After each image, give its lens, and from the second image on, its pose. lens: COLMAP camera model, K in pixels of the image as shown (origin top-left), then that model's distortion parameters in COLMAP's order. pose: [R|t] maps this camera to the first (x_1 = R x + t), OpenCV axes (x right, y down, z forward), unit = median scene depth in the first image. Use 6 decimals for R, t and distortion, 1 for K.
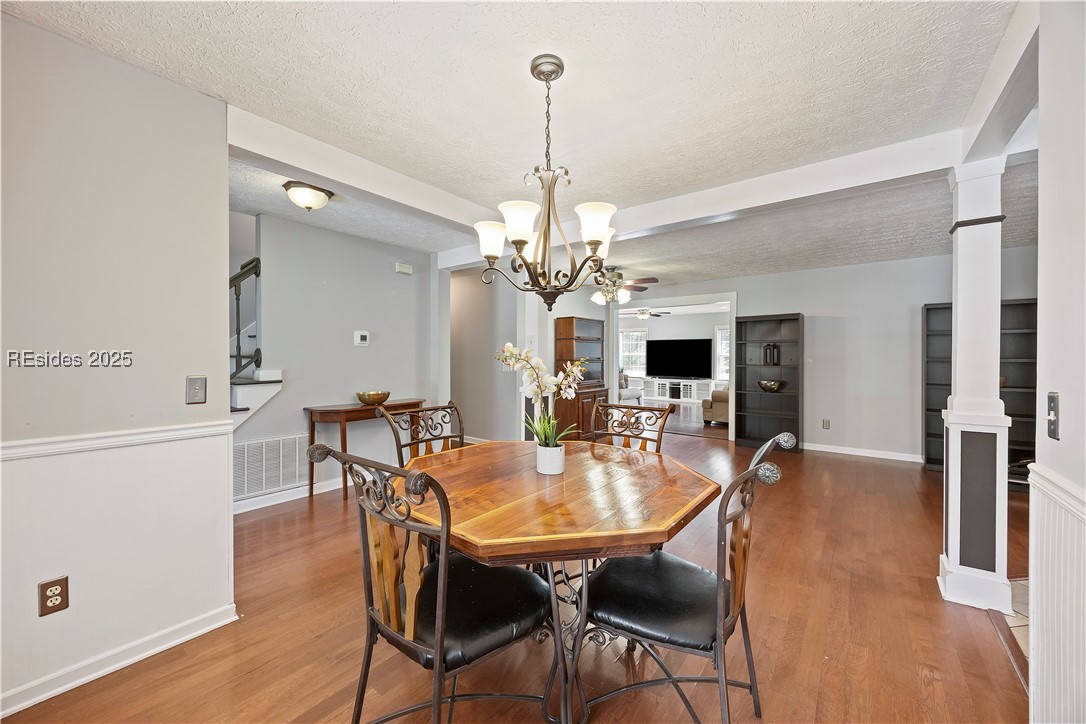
lens RADIAL K [[410.4, 0, 547.9], [0, 410.4, 361.2], [0, 0, 1]] dist [-0.003440, -0.000056]
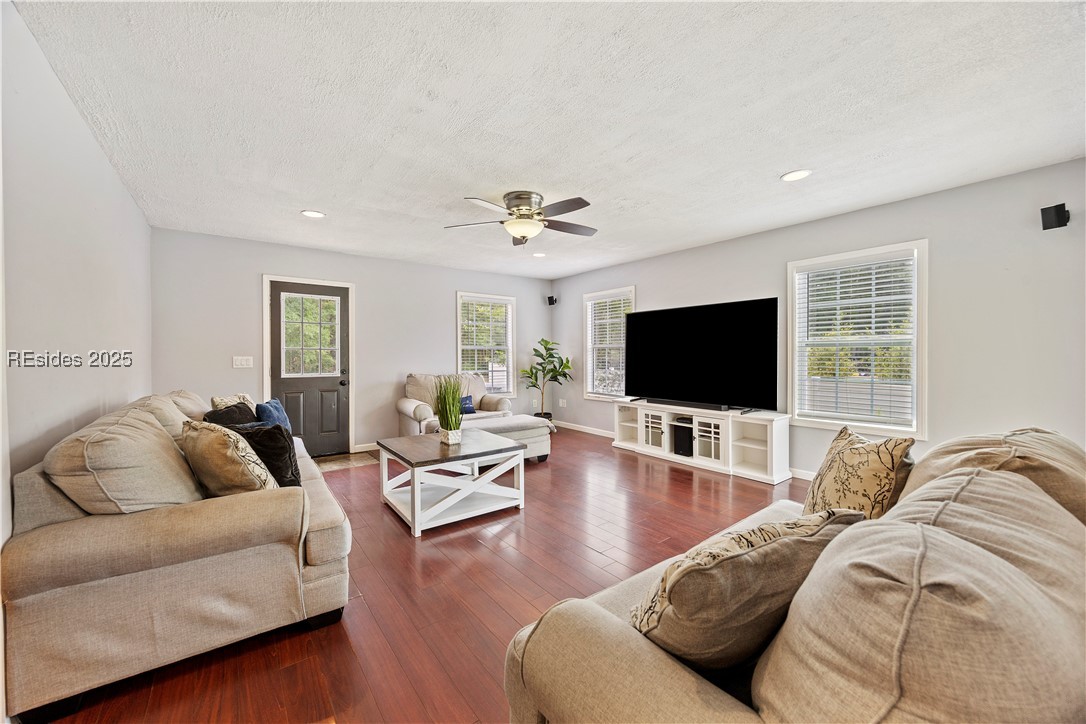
lens RADIAL K [[410.4, 0, 547.9], [0, 410.4, 361.2], [0, 0, 1]] dist [-0.003440, -0.000056]
pose [[0.966853, -0.001574, -0.255329, 0.283676], [0.003325, 0.999974, 0.006425, -0.002941], [0.255313, -0.007061, 0.966833, 0.577315]]
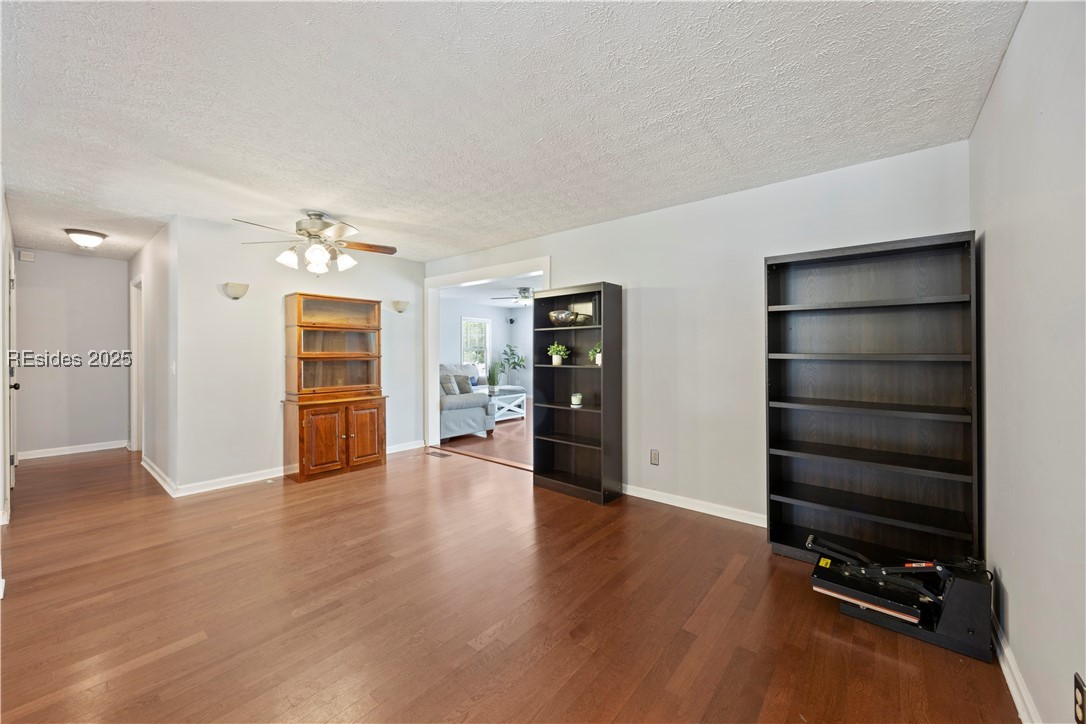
lens RADIAL K [[415.8, 0, 546.9], [0, 415.8, 352.3], [0, 0, 1]] dist [-0.000386, -0.000024]
pose [[0.999728, -0.001290, -0.023280, 0.246867], [0.001041, 0.999942, -0.010712, -0.000900], [0.023293, 0.010685, 0.999672, 0.164181]]
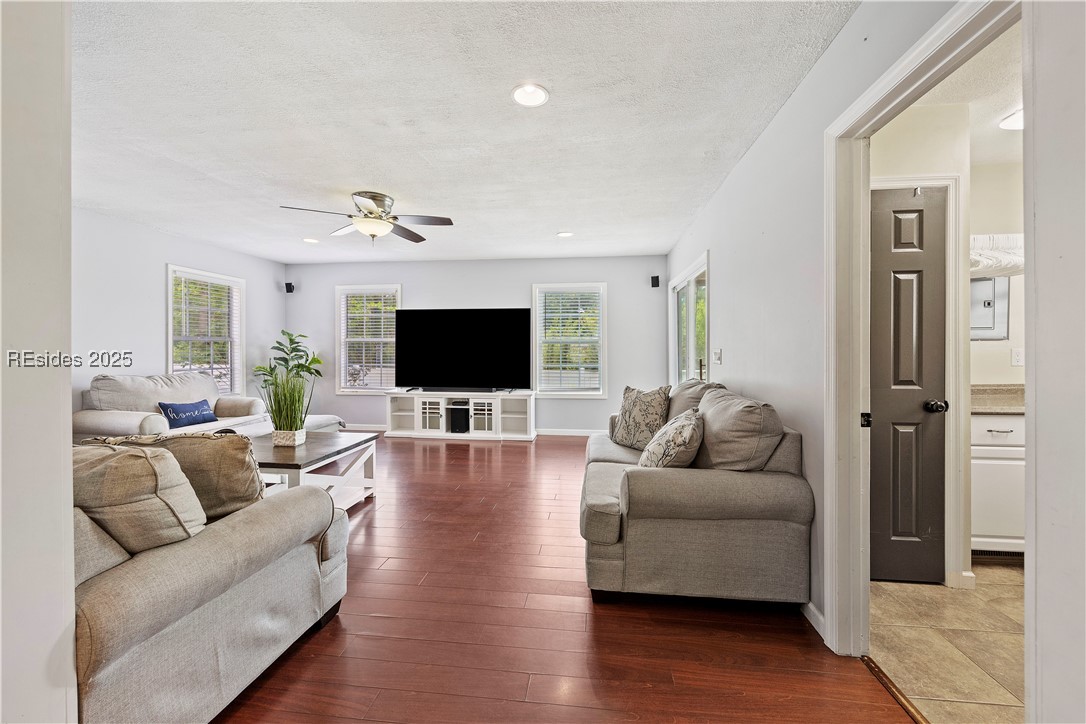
lens RADIAL K [[415.8, 0, 546.9], [0, 415.8, 352.3], [0, 0, 1]] dist [-0.000386, -0.000024]
pose [[0.857444, -0.007425, 0.514523, 0.149028], [0.007350, 0.999971, 0.002182, -0.002402], [-0.514525, 0.001911, 0.857474, 0.527678]]
